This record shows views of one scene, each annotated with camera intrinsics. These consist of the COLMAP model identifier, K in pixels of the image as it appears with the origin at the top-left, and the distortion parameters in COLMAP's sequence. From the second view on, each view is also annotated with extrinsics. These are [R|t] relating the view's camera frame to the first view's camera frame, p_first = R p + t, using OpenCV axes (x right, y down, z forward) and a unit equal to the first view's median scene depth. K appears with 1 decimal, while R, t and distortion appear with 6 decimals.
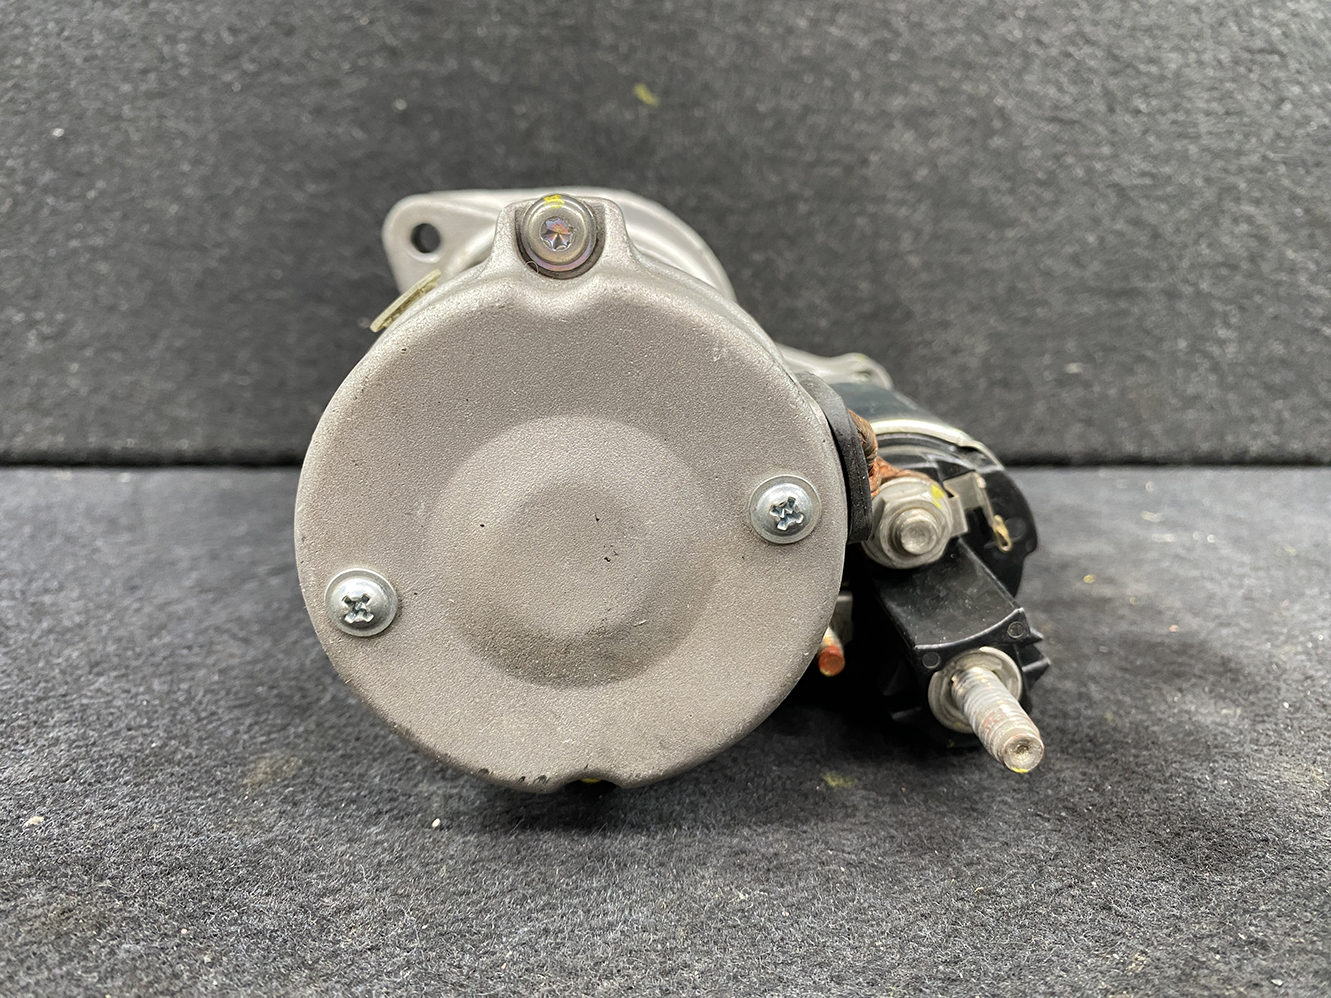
lens RADIAL K [[981.9, 0, 665.5], [0, 981.9, 499.0], [0, 0, 1]] dist [-0.045628, 0.001260]
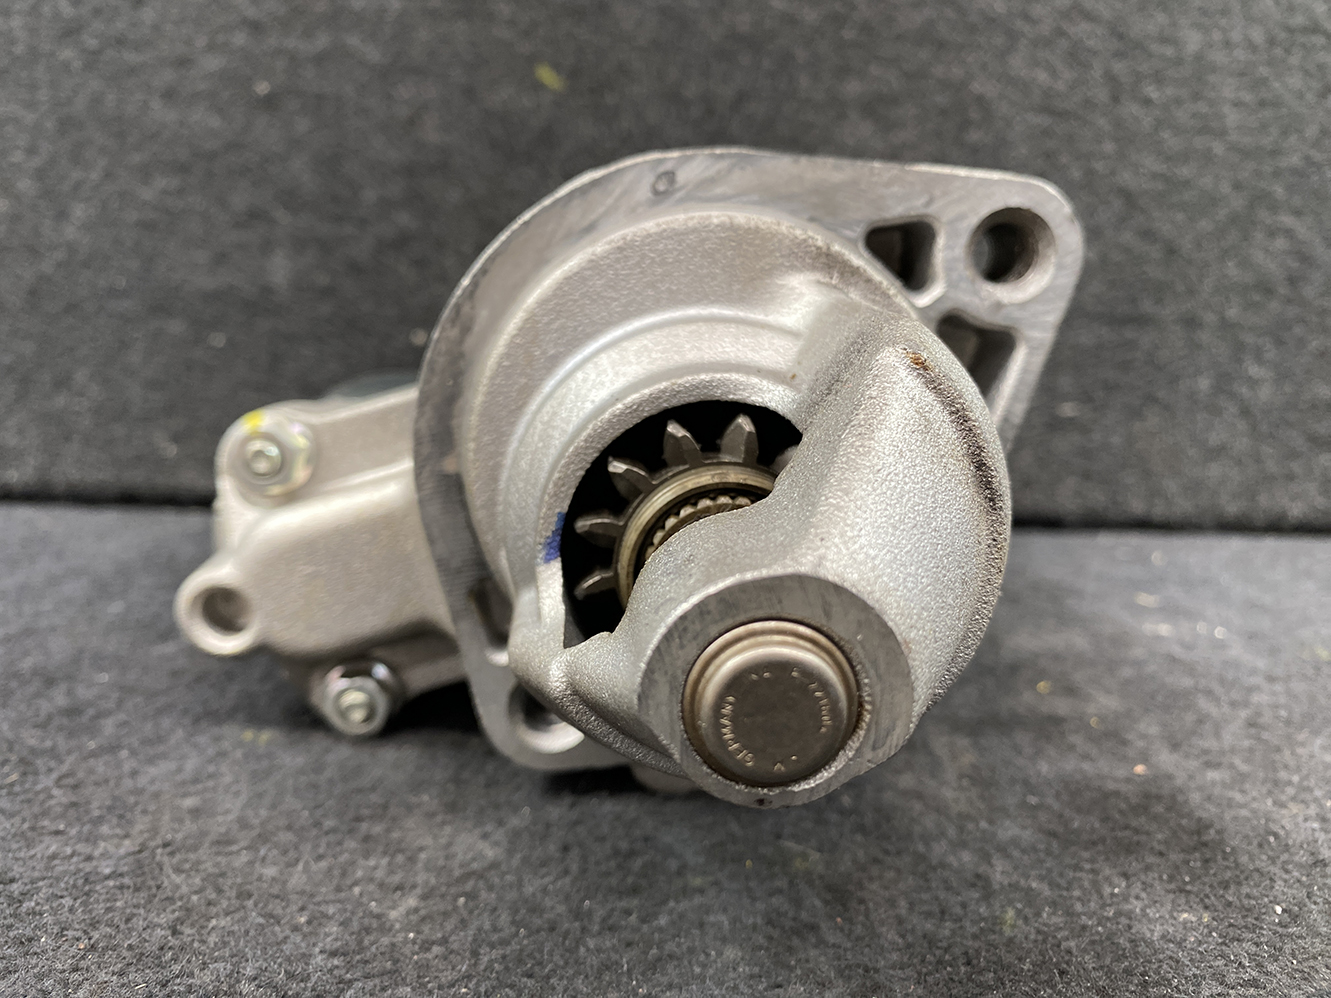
lens RADIAL K [[1012.2, 0, 665.5], [0, 1012.2, 499.0], [0, 0, 1]] dist [-0.046181, 0.004266]
pose [[0.998538, 0.025662, -0.047566, 0.129858], [-0.027358, 0.999000, -0.035354, -0.021146], [0.046611, 0.036604, 0.998242, 0.148276]]
